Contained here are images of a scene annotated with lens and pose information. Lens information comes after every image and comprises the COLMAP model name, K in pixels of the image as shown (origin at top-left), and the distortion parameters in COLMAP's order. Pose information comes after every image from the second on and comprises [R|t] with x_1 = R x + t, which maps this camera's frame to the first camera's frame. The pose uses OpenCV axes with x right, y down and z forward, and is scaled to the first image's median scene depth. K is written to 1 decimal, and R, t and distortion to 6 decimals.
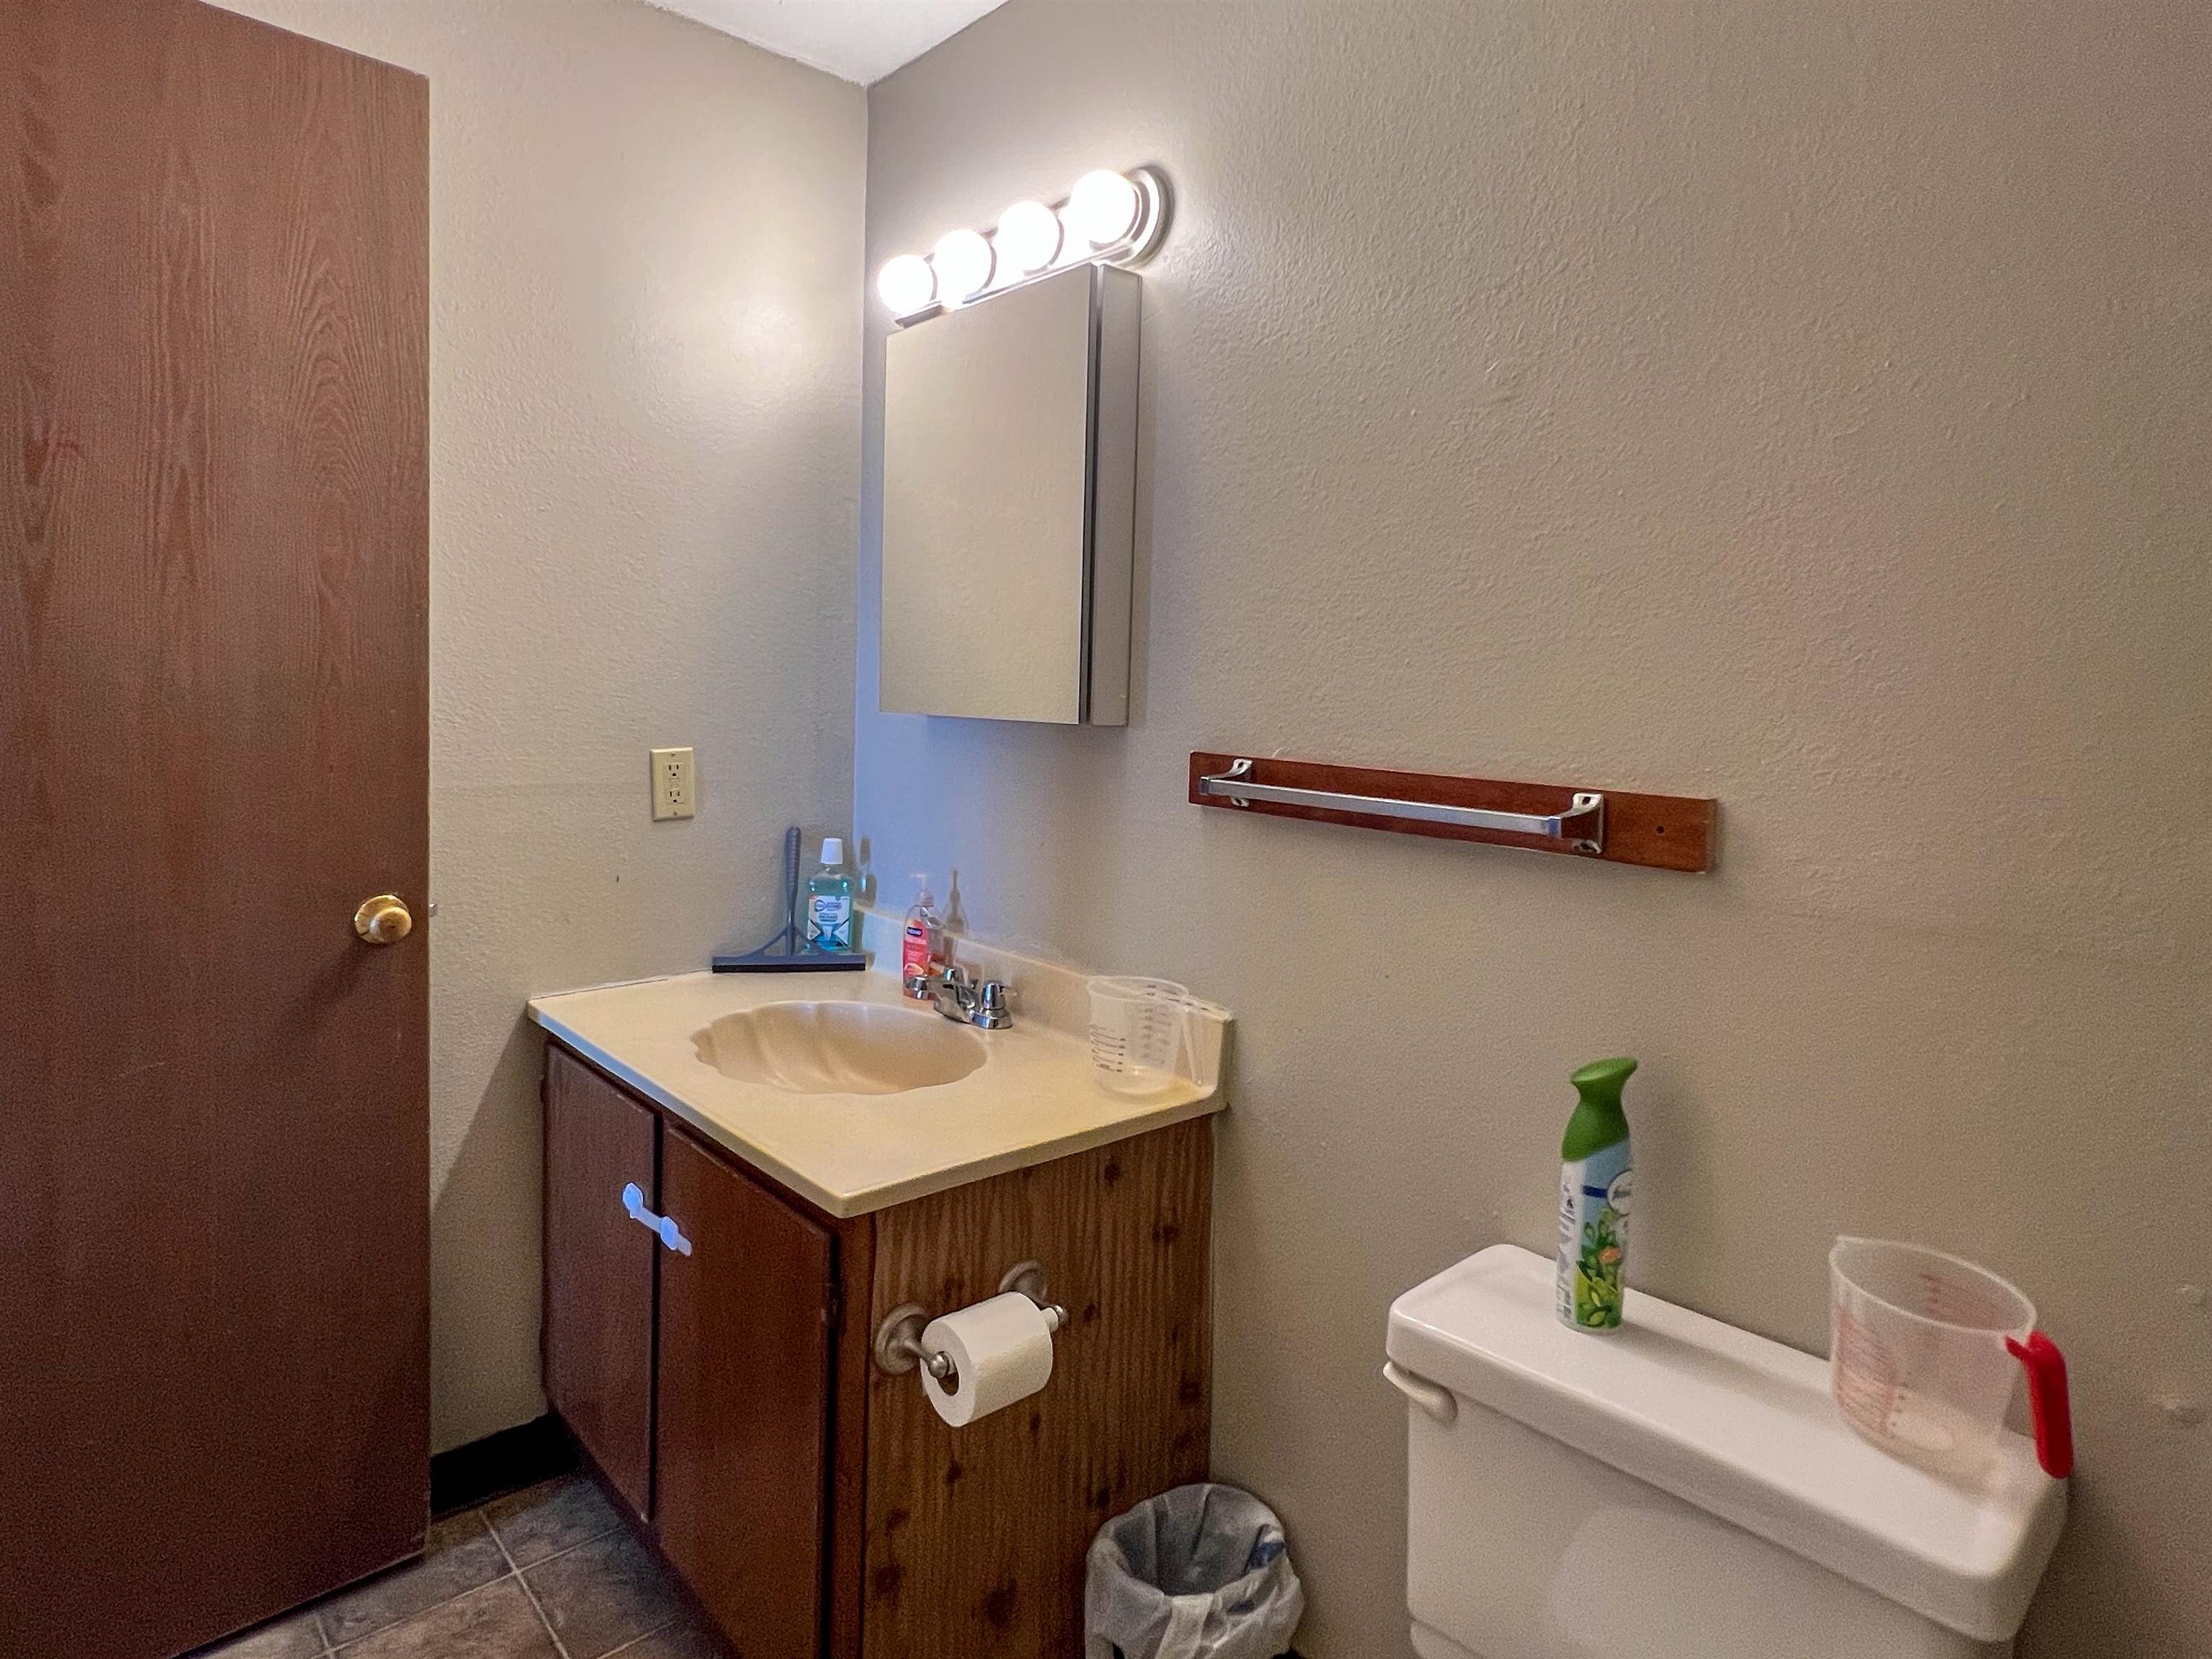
lens RADIAL K [[1241.9, 0, 1114.9], [0, 1241.9, 773.7], [0, 0, 1]] dist [0.000112, -0.000052]
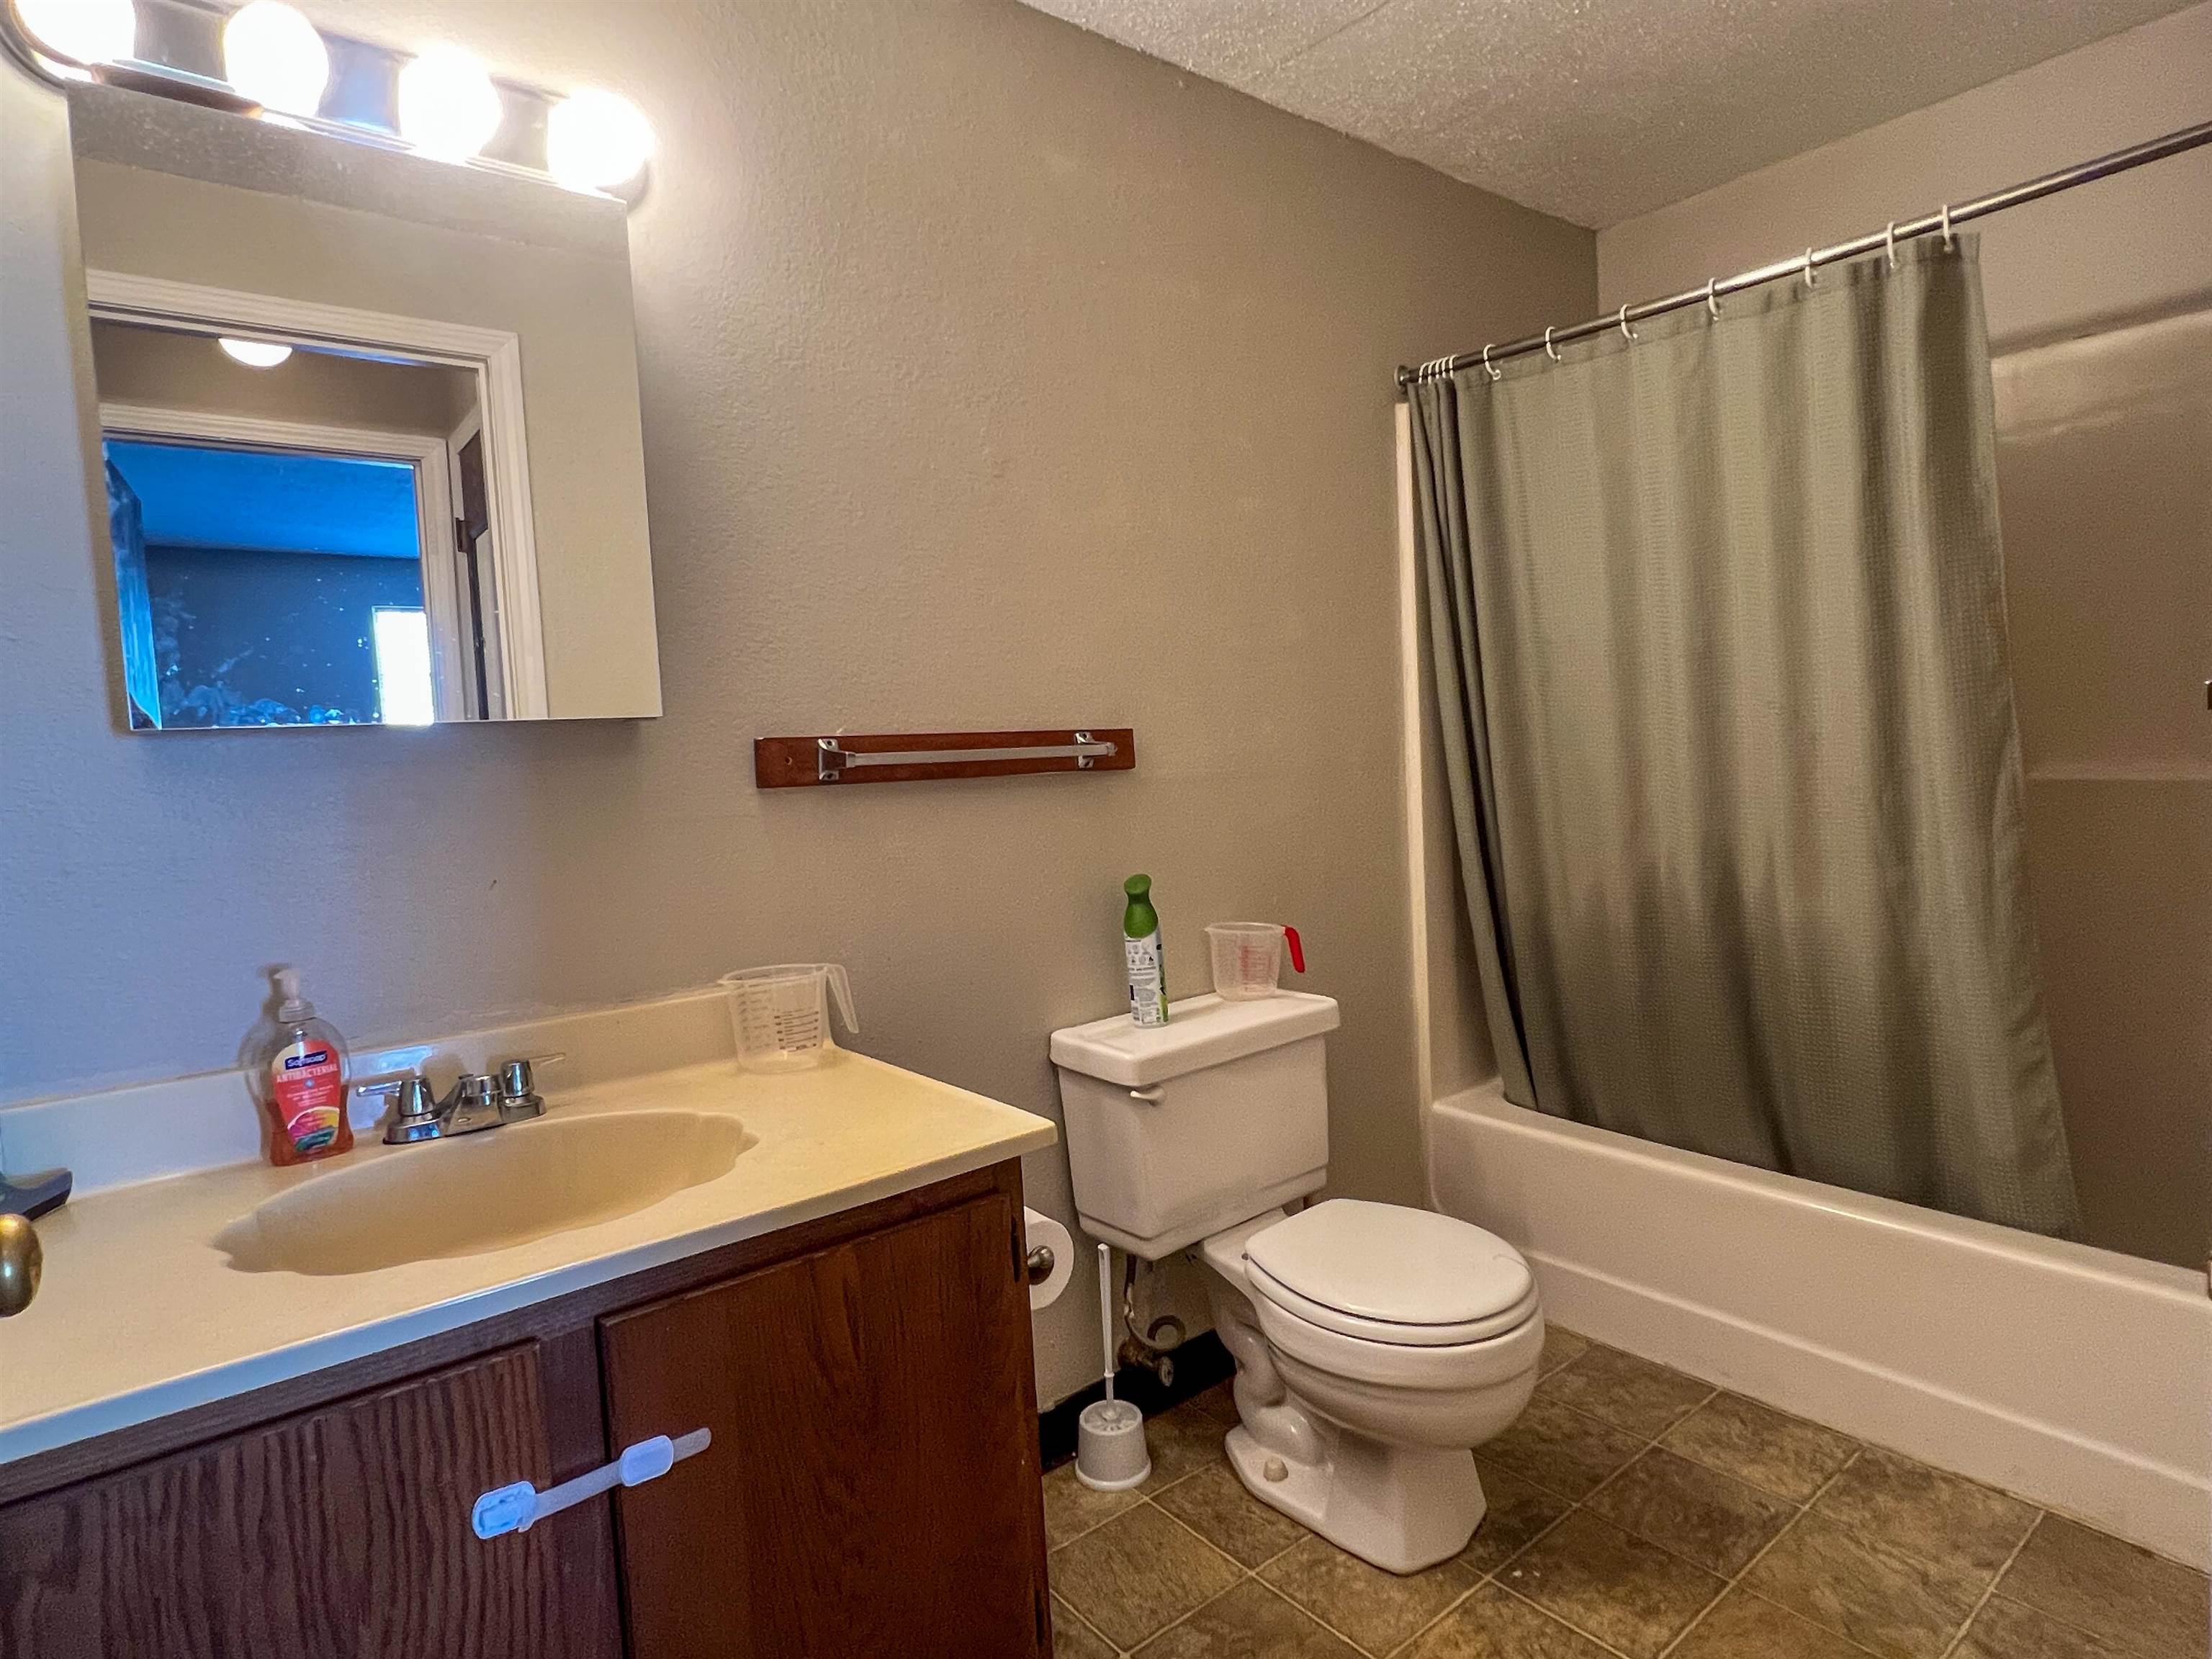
lens RADIAL K [[1241.9, 0, 1114.9], [0, 1241.9, 773.7], [0, 0, 1]] dist [0.000112, -0.000052]
pose [[0.089515, -0.084589, 0.992387, -0.966382], [0.101705, 0.991955, 0.075378, -0.039109], [-0.990779, 0.094184, 0.097398, 0.620241]]
